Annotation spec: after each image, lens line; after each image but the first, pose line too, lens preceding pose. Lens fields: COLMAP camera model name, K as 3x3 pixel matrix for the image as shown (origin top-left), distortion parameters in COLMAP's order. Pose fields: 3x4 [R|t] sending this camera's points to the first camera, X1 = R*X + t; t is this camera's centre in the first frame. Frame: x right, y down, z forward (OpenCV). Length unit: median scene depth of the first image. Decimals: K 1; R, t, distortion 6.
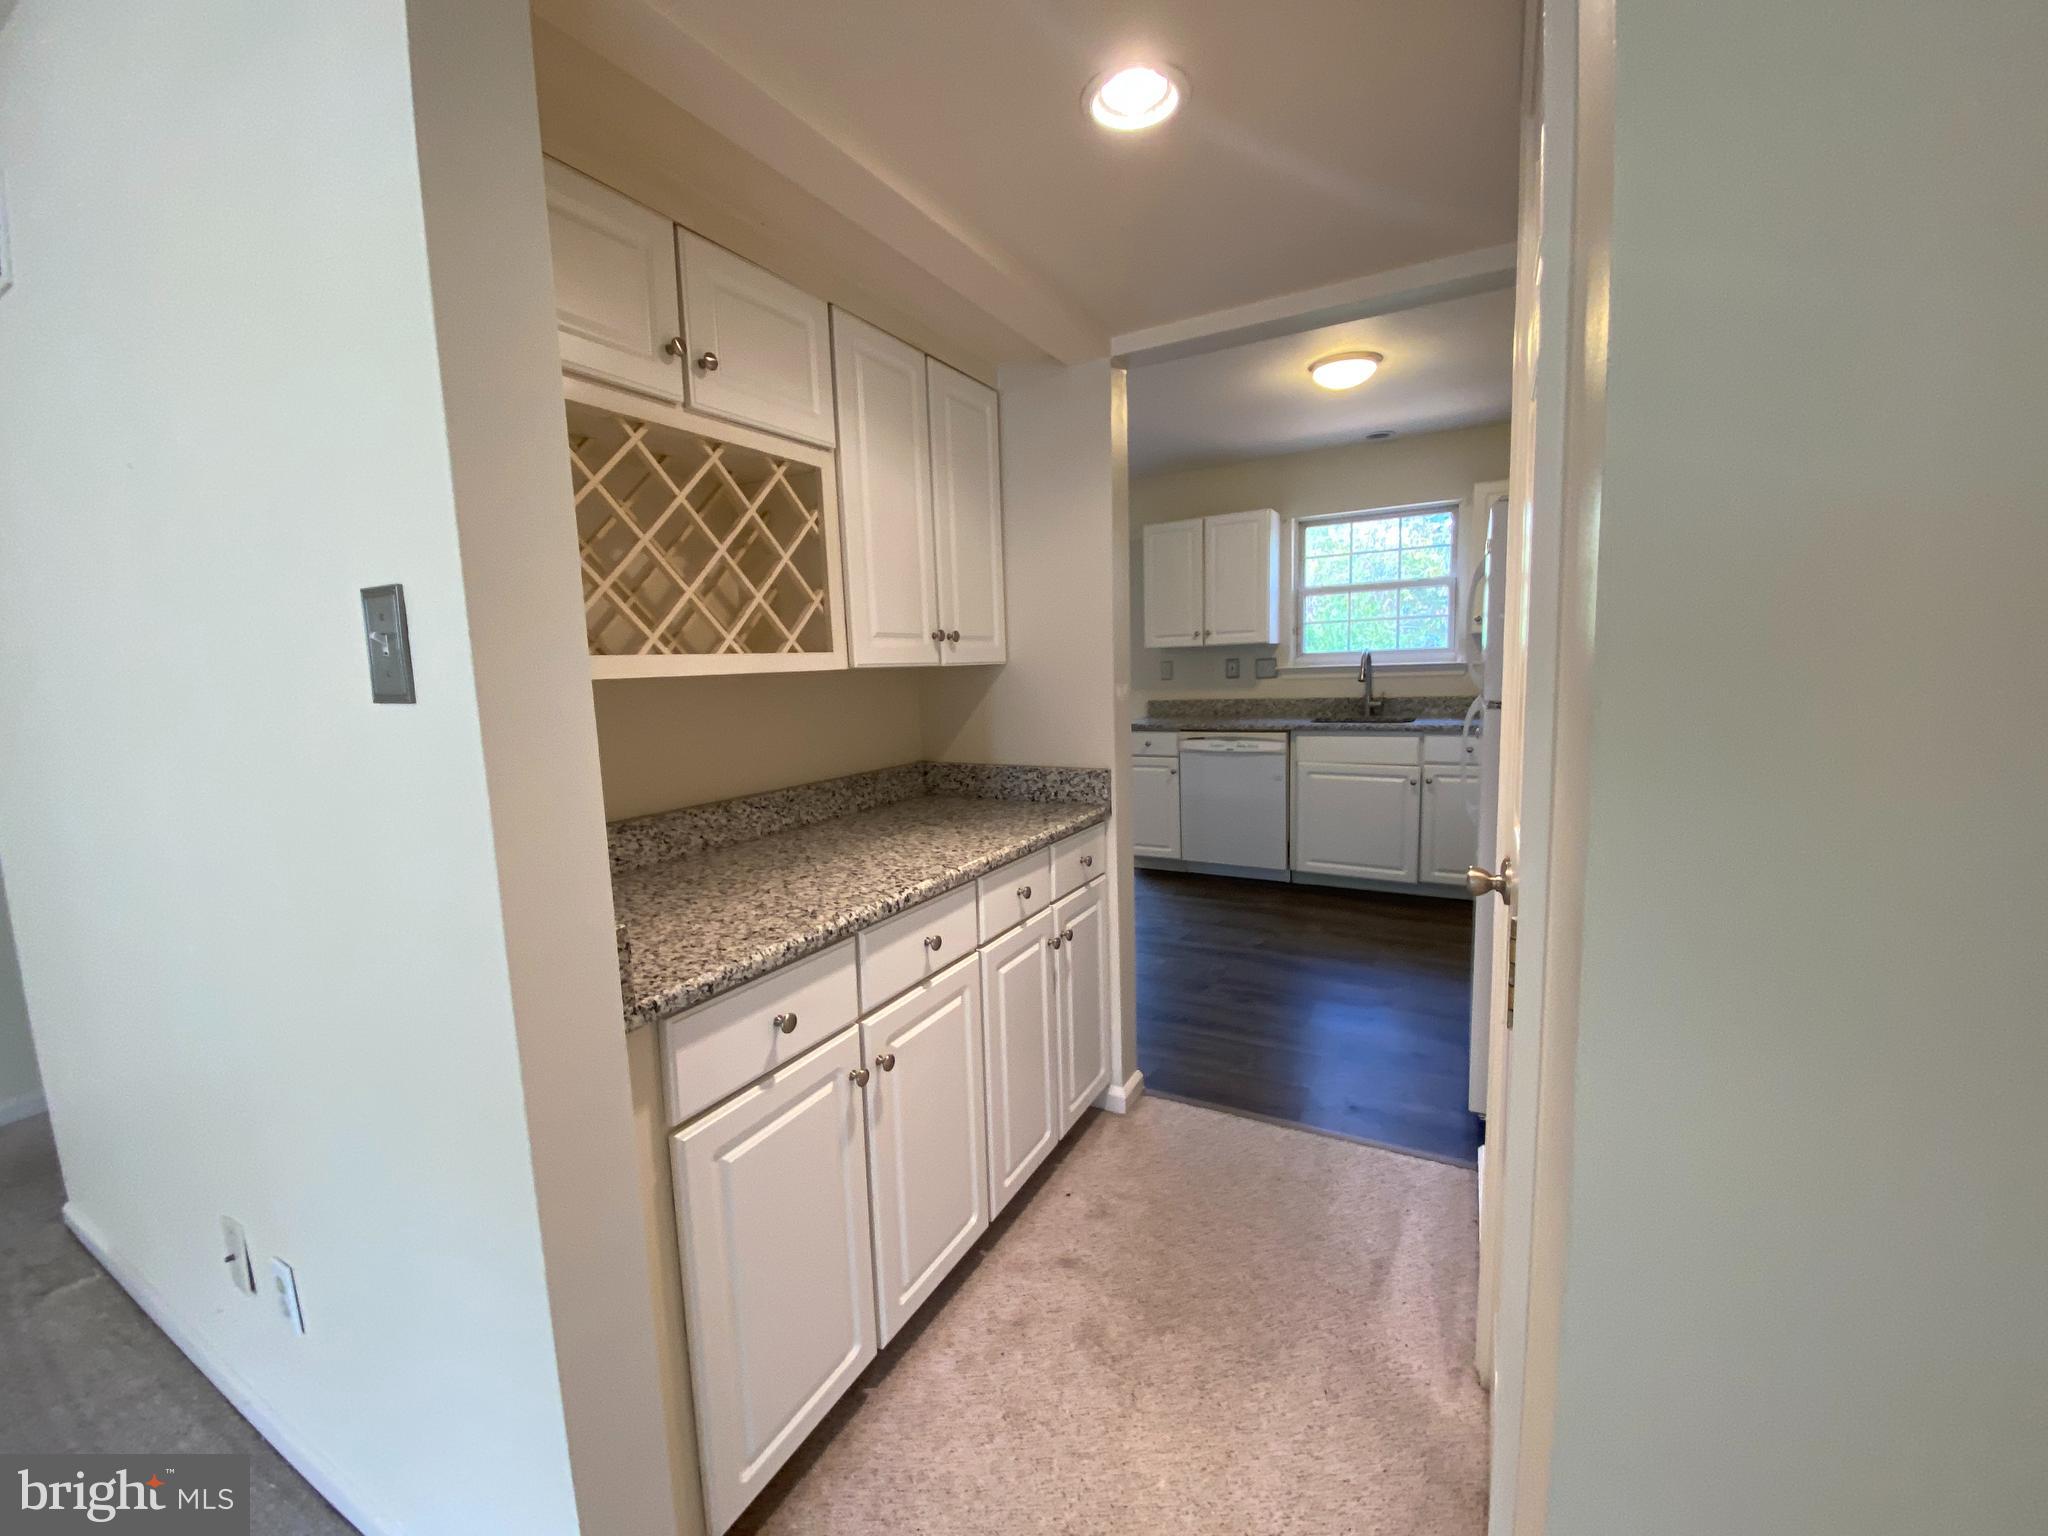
lens RADIAL K [[821.8, 0, 1020.8], [0, 821.8, 762.7], [0, 0, 1]] dist [0.000294, -0.000902]
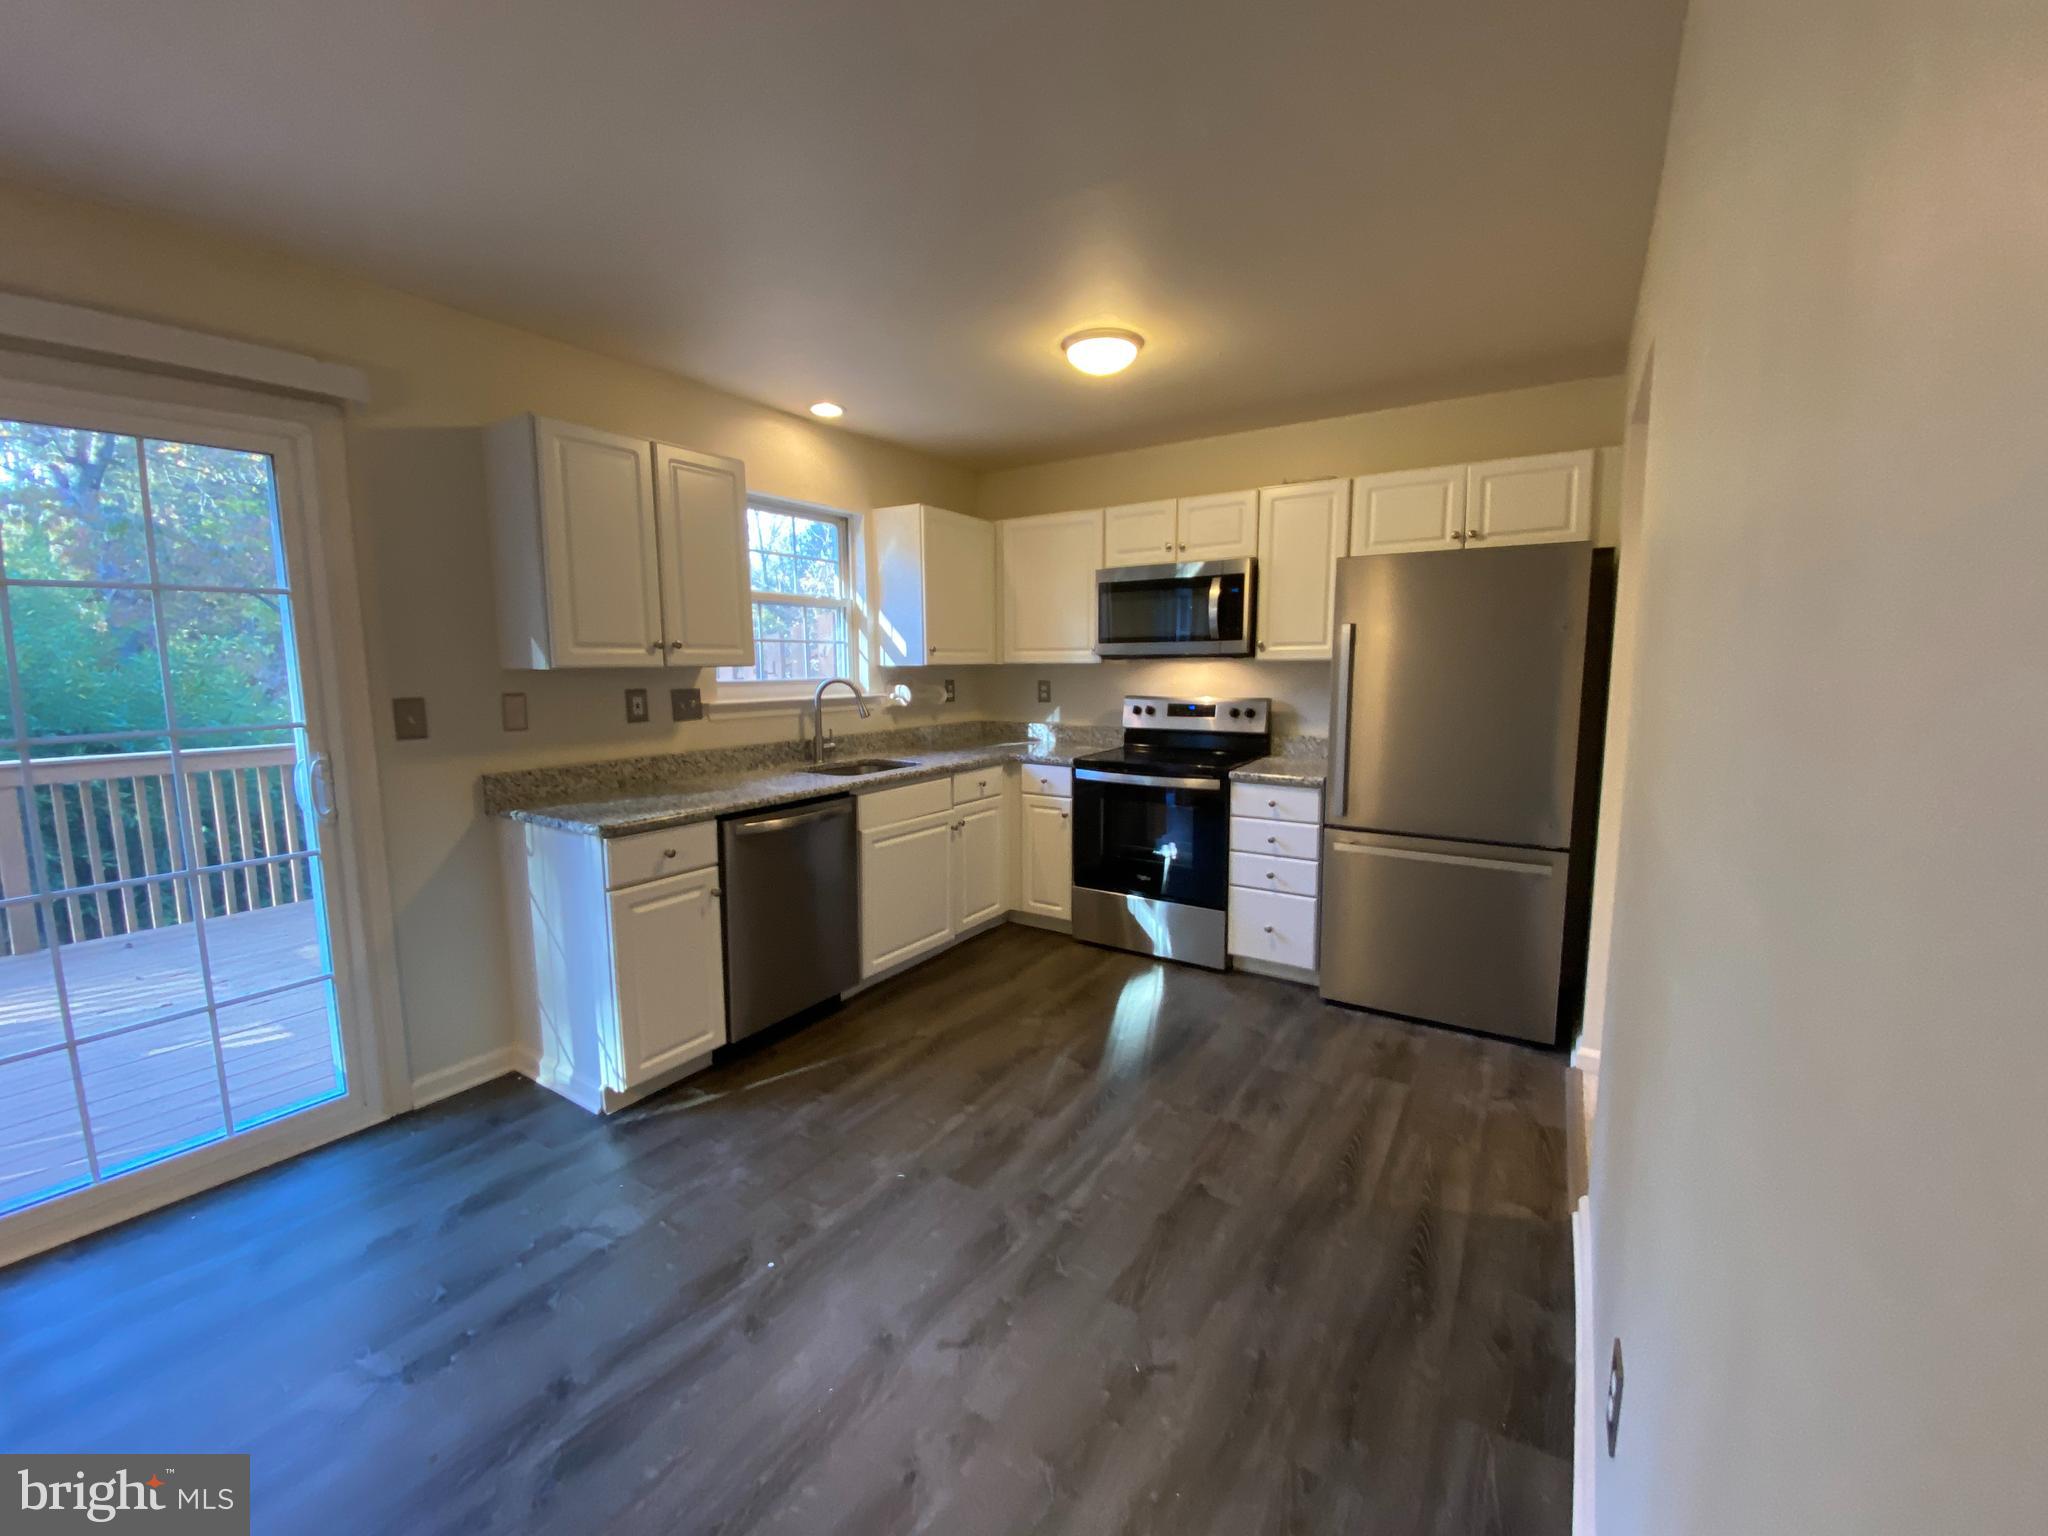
lens RADIAL K [[821.8, 0, 1023.9], [0, 821.8, 767.1], [0, 0, 1]] dist [0.000294, -0.000902]
pose [[0.070753, -0.090786, 0.993354, -0.339865], [0.128883, 0.988334, 0.081147, -0.088207], [-0.989133, 0.122285, 0.081628, 0.721375]]
